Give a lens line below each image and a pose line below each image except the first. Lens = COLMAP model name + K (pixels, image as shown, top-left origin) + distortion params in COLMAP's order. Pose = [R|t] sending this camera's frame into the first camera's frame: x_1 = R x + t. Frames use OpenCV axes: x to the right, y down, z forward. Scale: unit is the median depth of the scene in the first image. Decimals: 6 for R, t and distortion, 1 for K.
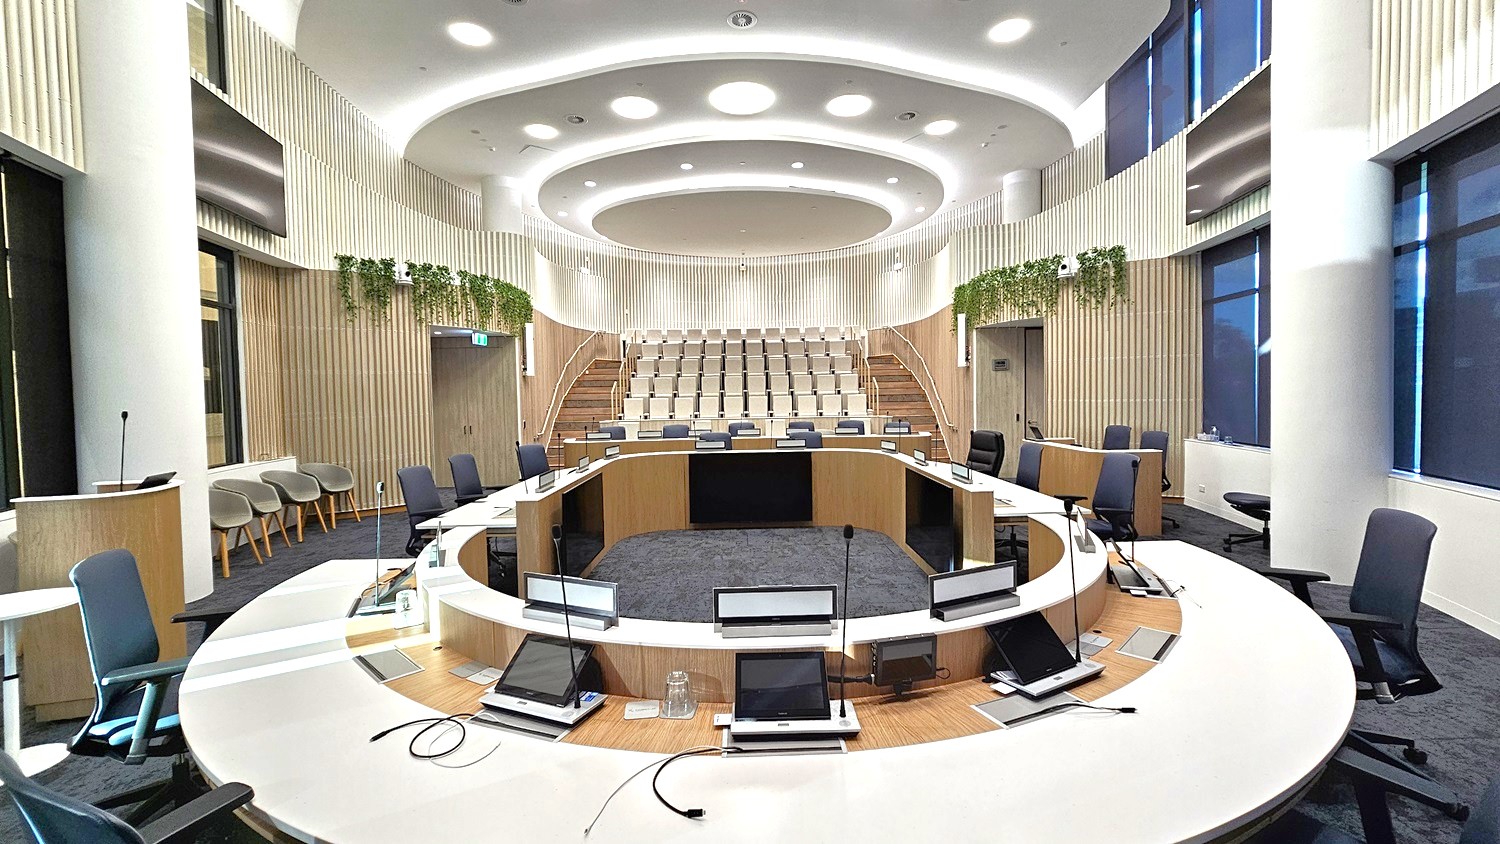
lens RADIAL K [[611.1, 0, 746.2], [0, 611.1, 417.6], [0, 0, 1]] dist [-0.003831, -0.000271]
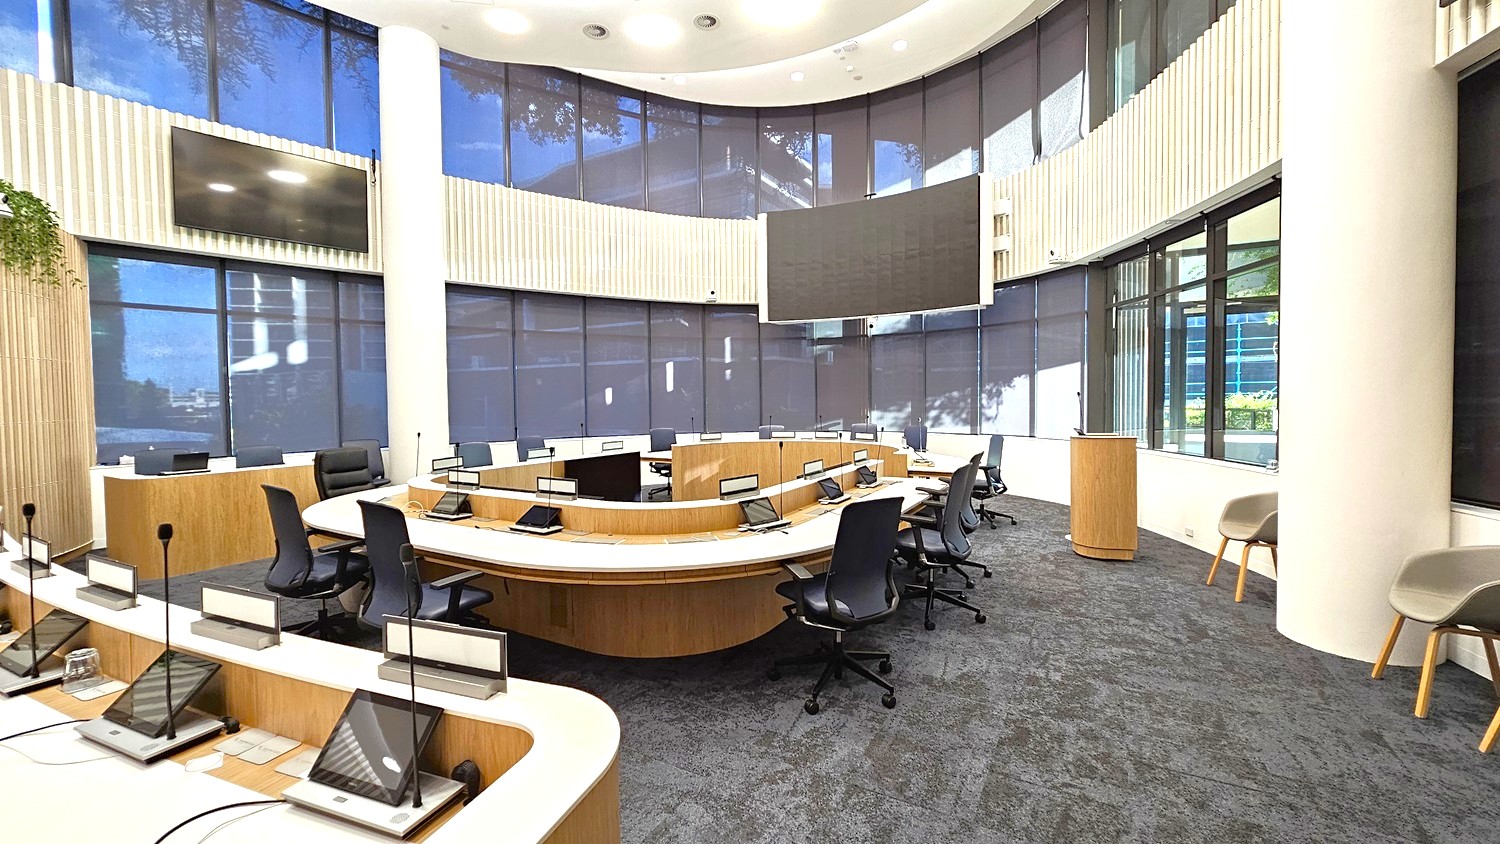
lens RADIAL K [[611.1, 0, 746.2], [0, 611.1, 417.6], [0, 0, 1]] dist [-0.003831, -0.000271]
pose [[-0.856243, 0.006857, 0.516527, -0.334780], [0.042549, 0.997450, 0.057292, -0.029561], [-0.514818, 0.071034, -0.854352, 0.935902]]
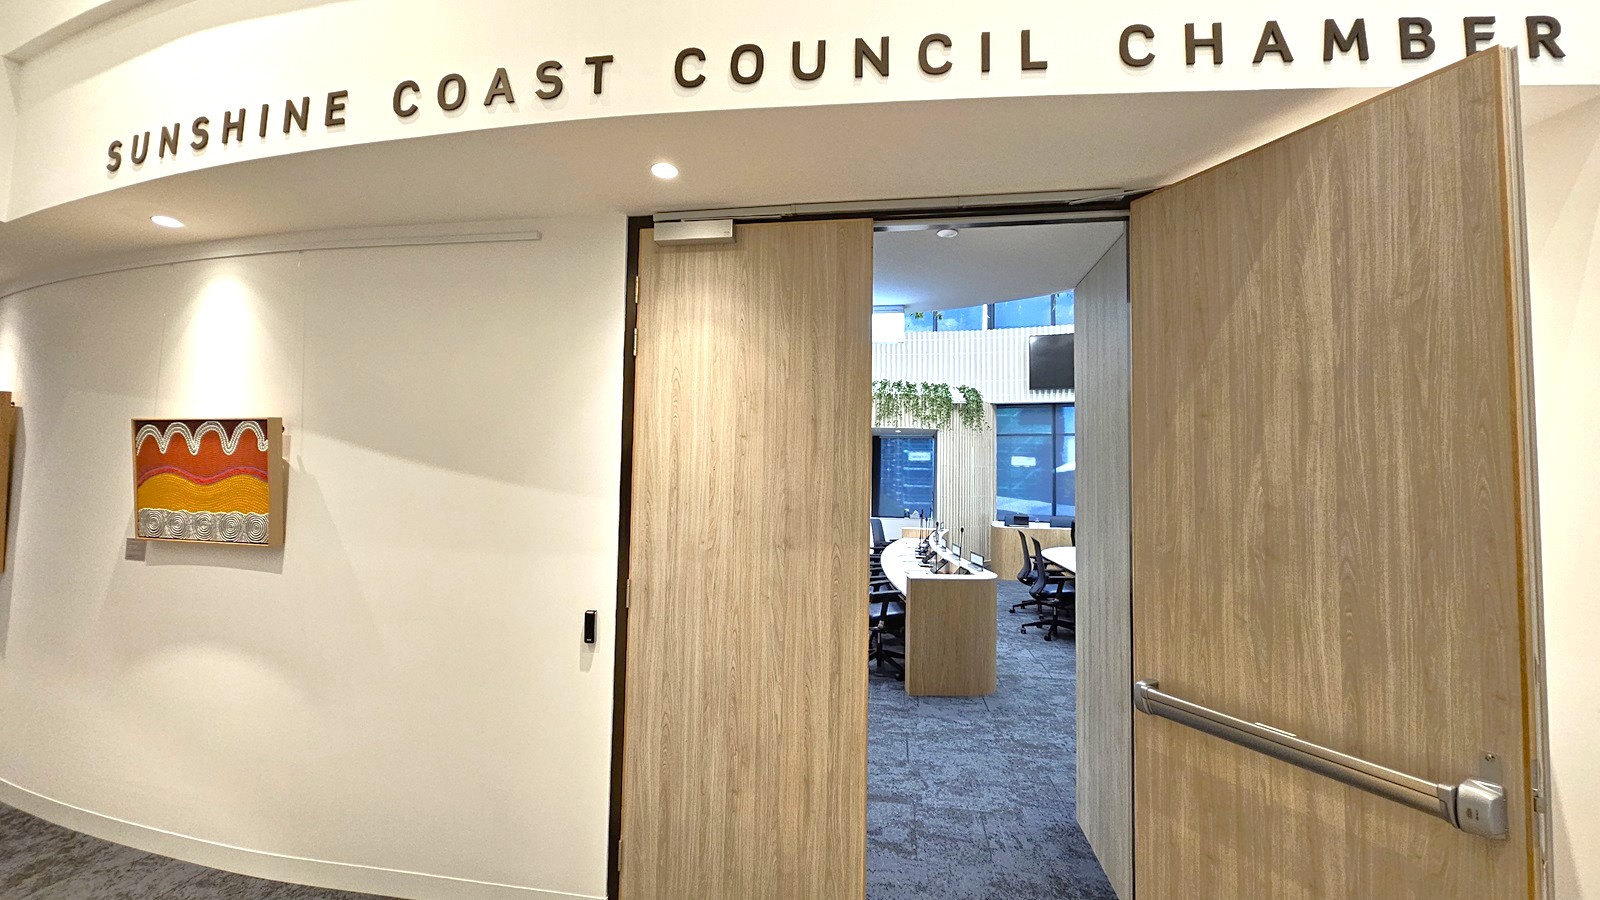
lens RADIAL K [[628.9, 0, 800.0], [0, 628.9, 450.0], [0, 0, 1]] dist [-0.000487, -0.000003]
pose [[0.170024, 0.066856, 0.983169, -0.723691], [0.015998, 0.997377, -0.070589, -0.030455], [-0.985310, 0.027730, 0.168509, 0.915412]]
